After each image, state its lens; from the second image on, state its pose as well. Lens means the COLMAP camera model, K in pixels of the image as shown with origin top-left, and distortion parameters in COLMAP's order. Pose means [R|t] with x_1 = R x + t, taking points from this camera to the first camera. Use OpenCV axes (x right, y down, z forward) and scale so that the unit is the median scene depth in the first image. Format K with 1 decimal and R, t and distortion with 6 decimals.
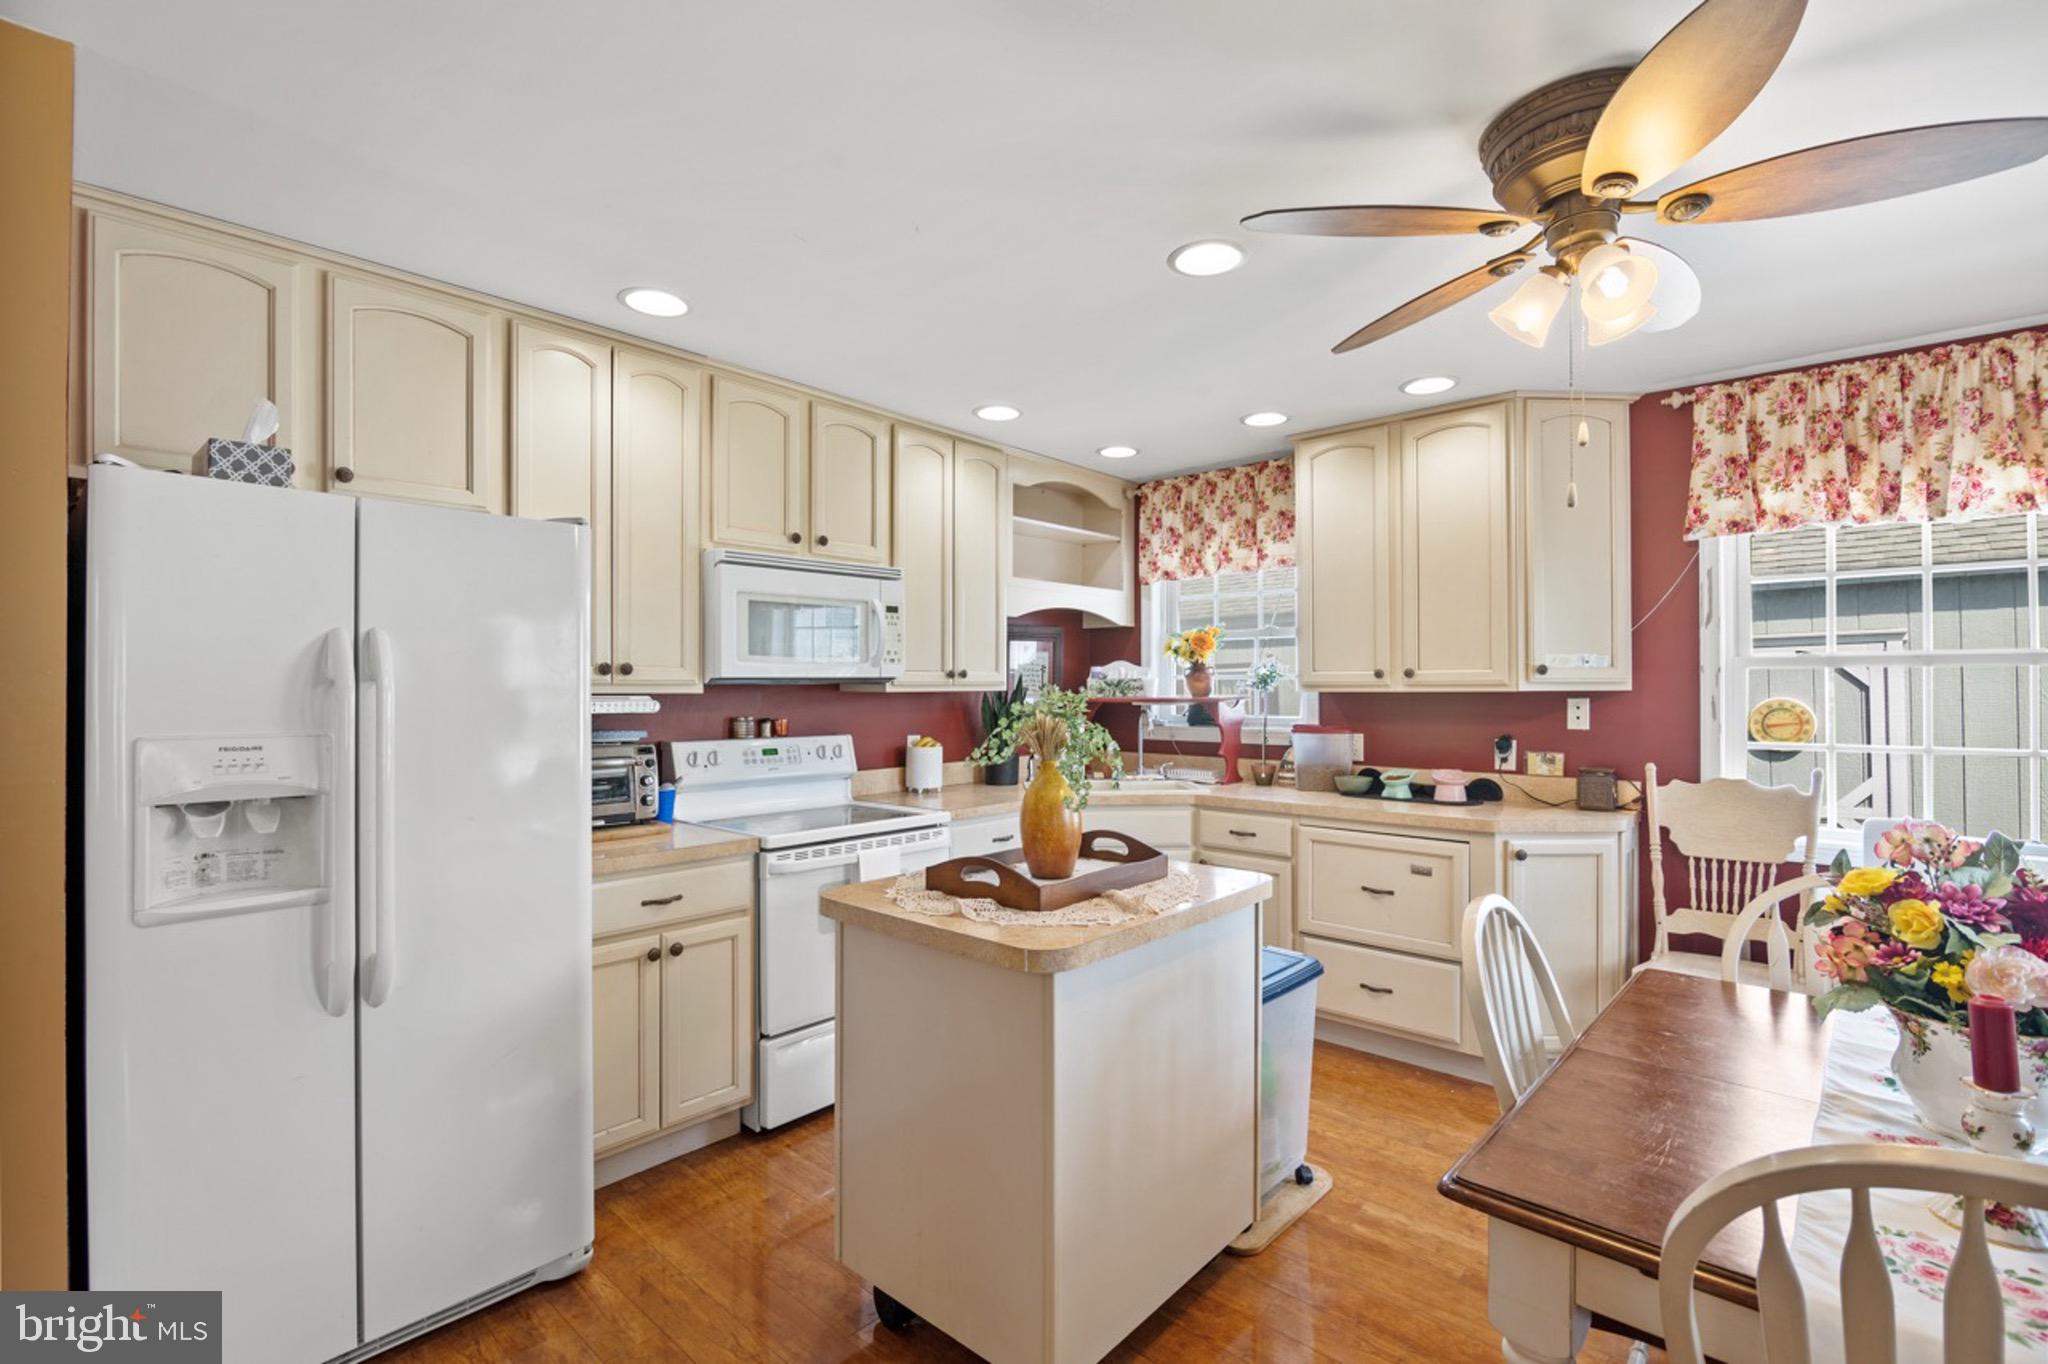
lens RADIAL K [[929.7, 0, 1024.0], [0, 929.7, 682.0], [0, 0, 1]] dist [-0.013236, -0.000520]
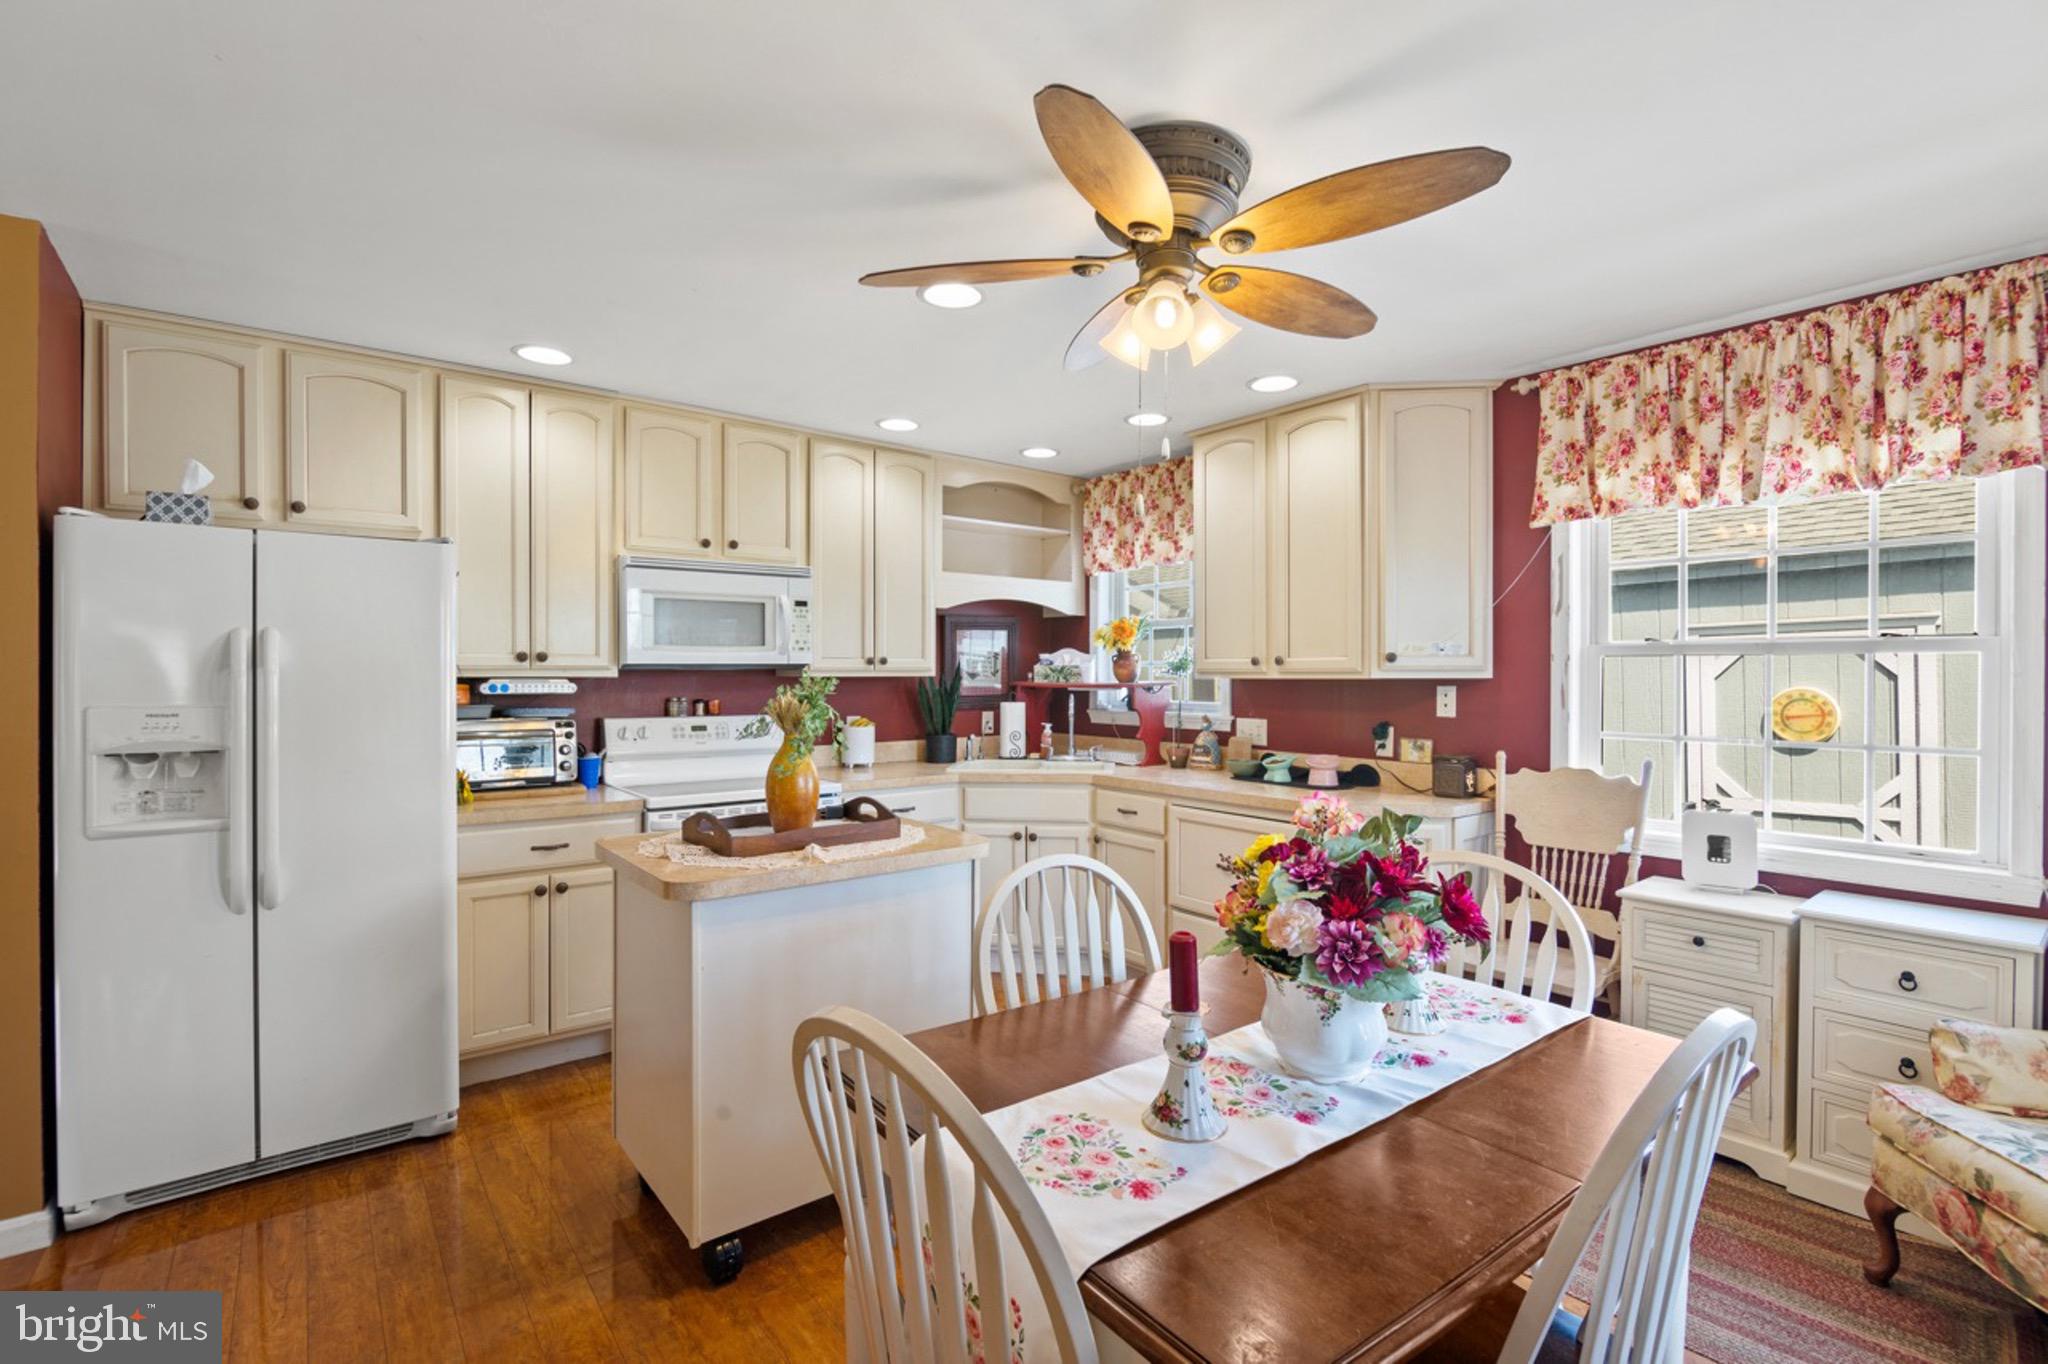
lens RADIAL K [[932.7, 0, 1025.1], [0, 932.7, 675.4], [0, 0, 1]] dist [-0.012461, -0.000651]
pose [[0.985932, 0.003824, -0.167102, 0.328767], [-0.002414, 0.999960, 0.008635, -0.001465], [0.167128, -0.008110, 0.985902, -0.074994]]
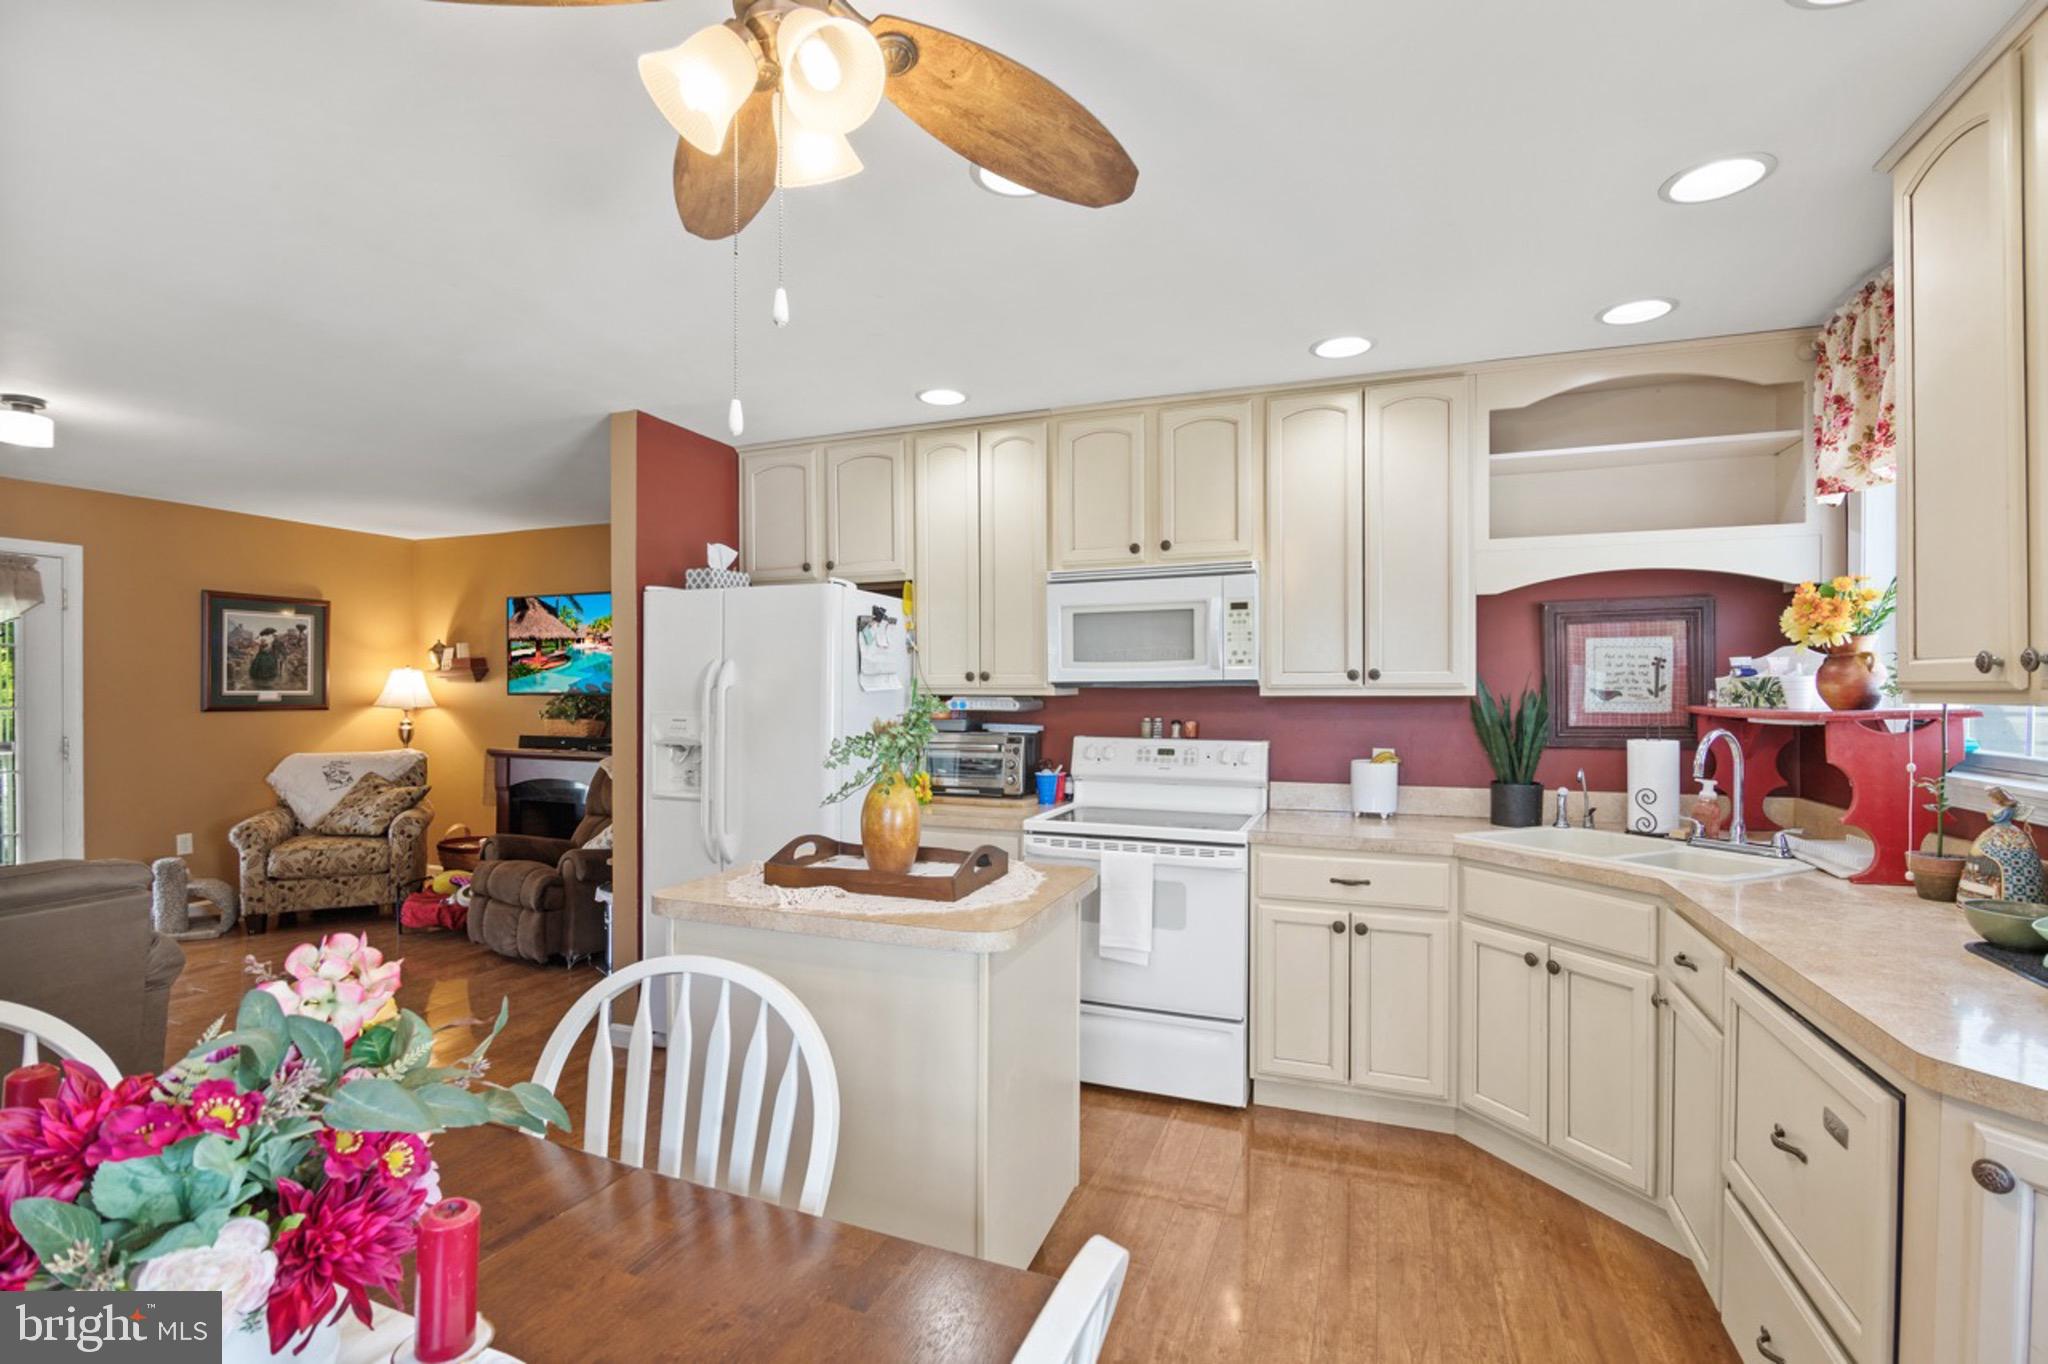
lens RADIAL K [[938.9, 0, 1015.8], [0, 938.9, 695.8], [0, 0, 1]] dist [-0.011541, -0.000393]
pose [[0.338832, 0.008858, -0.940805, 0.684133], [0.004453, 0.999929, 0.011019, -0.000621], [0.940836, -0.007923, 0.338769, 0.496653]]
